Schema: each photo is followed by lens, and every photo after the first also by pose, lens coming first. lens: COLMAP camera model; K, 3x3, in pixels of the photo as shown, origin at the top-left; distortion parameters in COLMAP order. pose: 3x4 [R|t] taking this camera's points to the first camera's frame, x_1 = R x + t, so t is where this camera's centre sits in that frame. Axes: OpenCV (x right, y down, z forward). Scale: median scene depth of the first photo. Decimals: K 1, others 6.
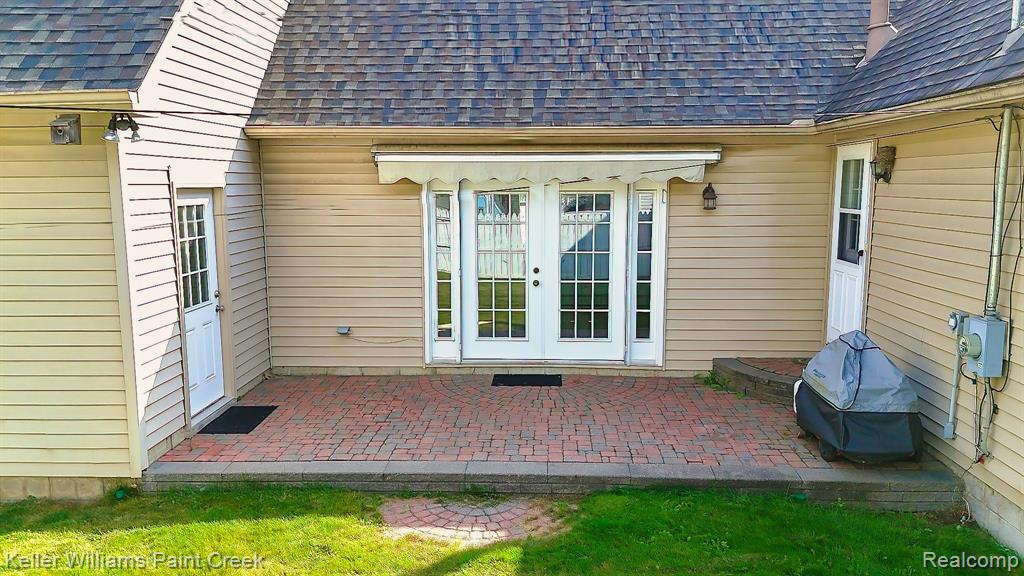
lens RADIAL K [[761.7, 0, 514.1], [0, 761.7, 288.4], [0, 0, 1]] dist [0.042003, -0.014432]
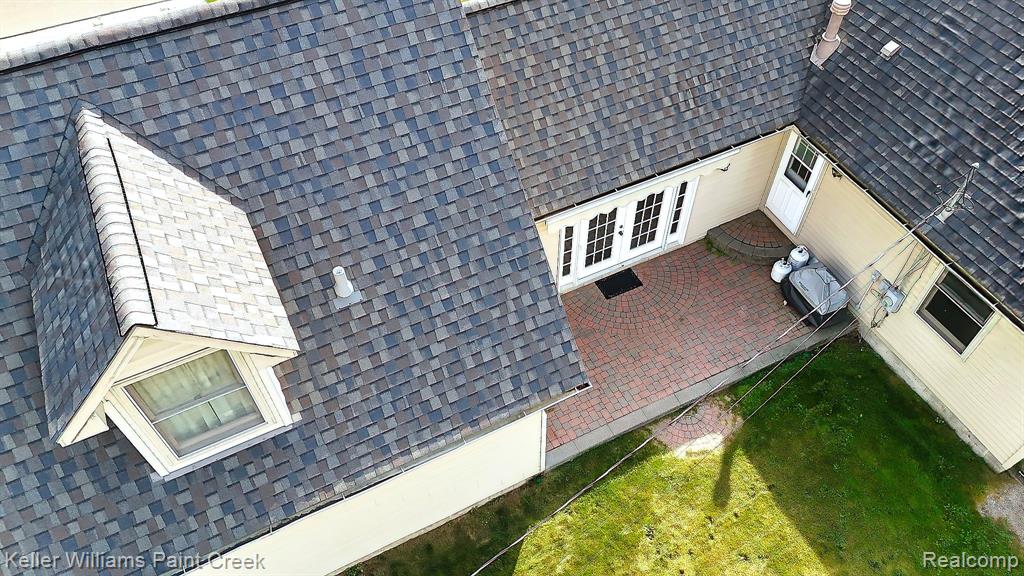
lens RADIAL K [[761.7, 0, 513.6], [0, 761.7, 288.1], [0, 0, 1]] dist [0.042003, -0.014432]
pose [[0.874628, -0.382323, 0.298086, -0.686955], [0.074380, 0.713416, 0.696782, -1.053293], [-0.479055, -0.587254, 0.652410, 0.023662]]
